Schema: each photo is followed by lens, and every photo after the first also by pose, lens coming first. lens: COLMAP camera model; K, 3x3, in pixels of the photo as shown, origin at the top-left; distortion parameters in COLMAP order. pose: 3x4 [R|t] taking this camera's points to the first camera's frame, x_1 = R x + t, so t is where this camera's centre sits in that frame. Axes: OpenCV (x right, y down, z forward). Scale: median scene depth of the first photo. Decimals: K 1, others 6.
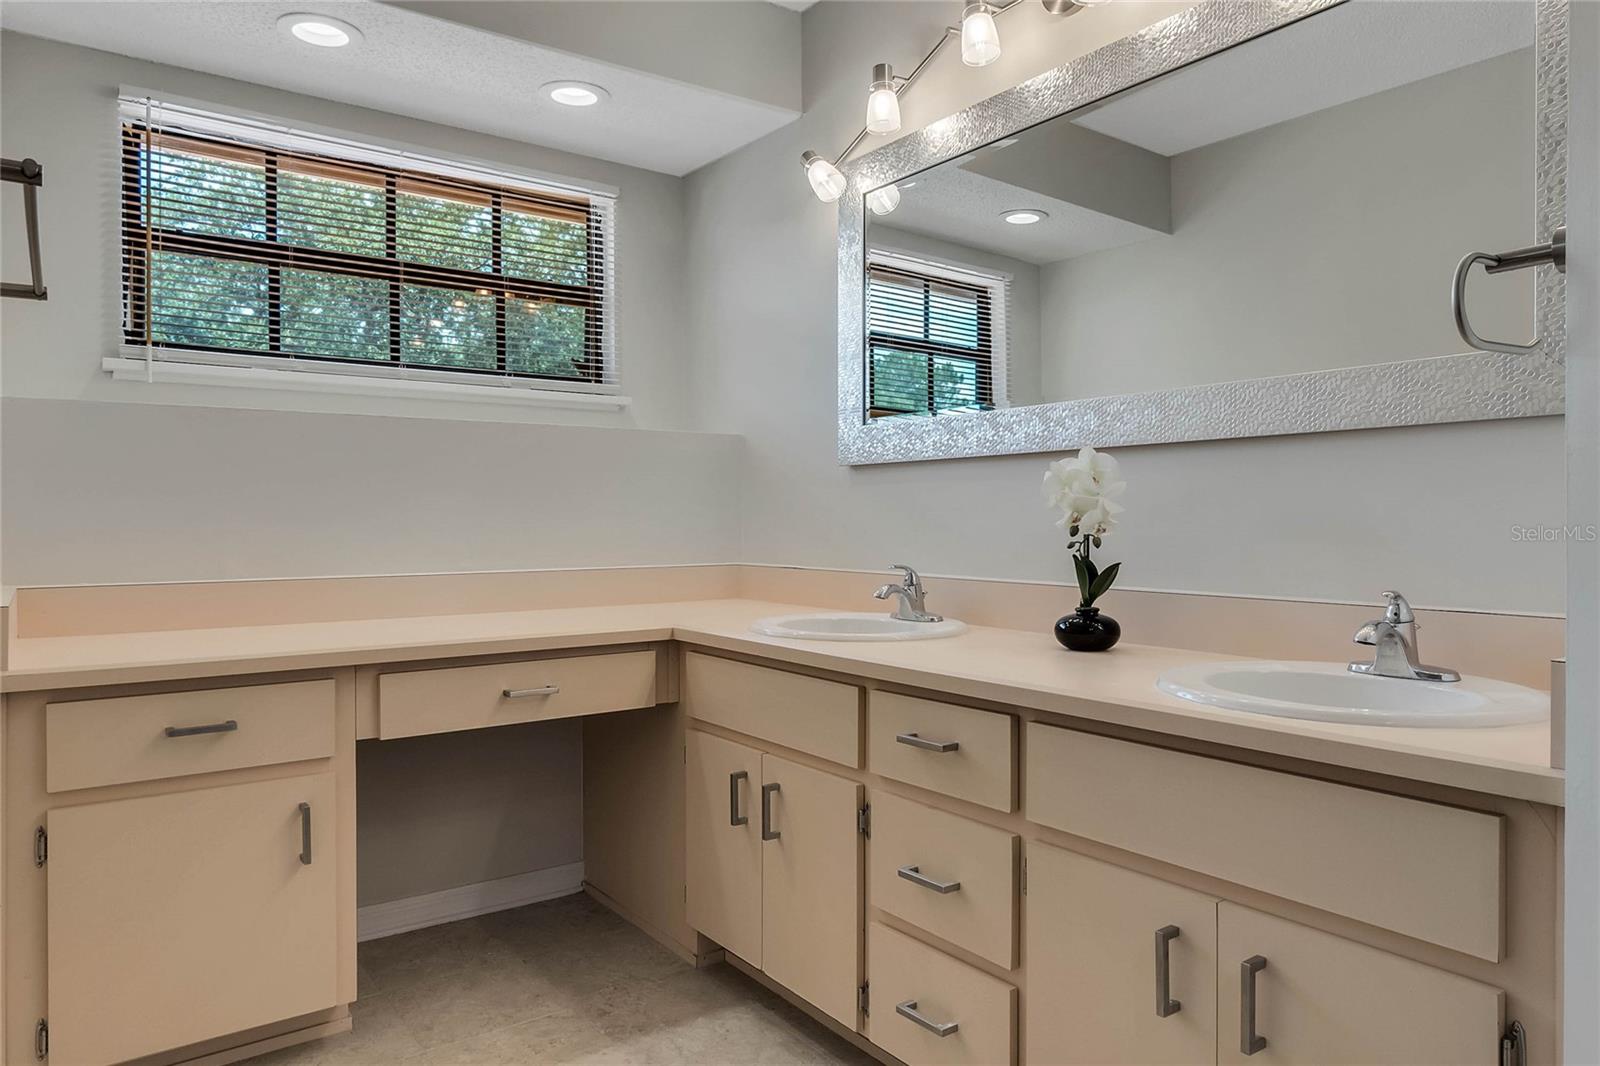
lens RADIAL K [[1009.4, 0, 787.5], [0, 1009.4, 540.3], [0, 0, 1]] dist [-0.015887, 0.004784]
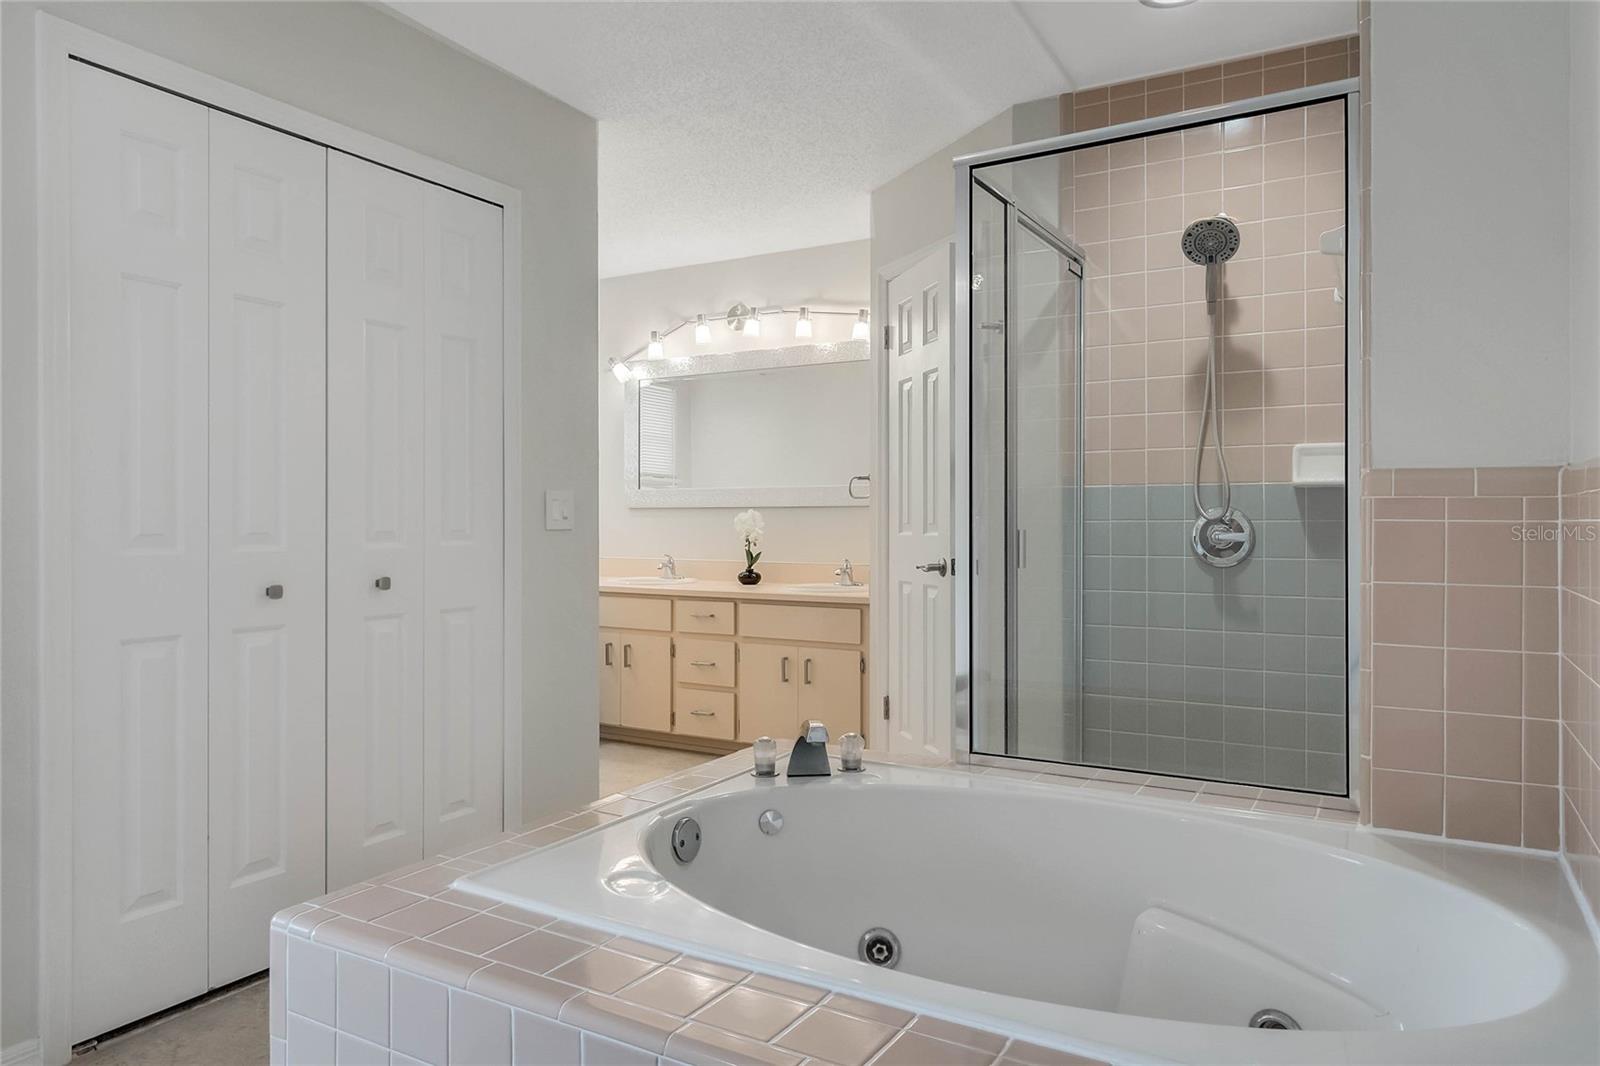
lens RADIAL K [[1009.4, 0, 797.9], [0, 1009.4, 528.2], [0, 0, 1]] dist [-0.015887, 0.004784]
pose [[0.912486, -0.001884, 0.409104, -0.707472], [0.005775, 0.999949, -0.008276, -0.018530], [-0.409067, 0.009914, 0.912450, -1.551772]]
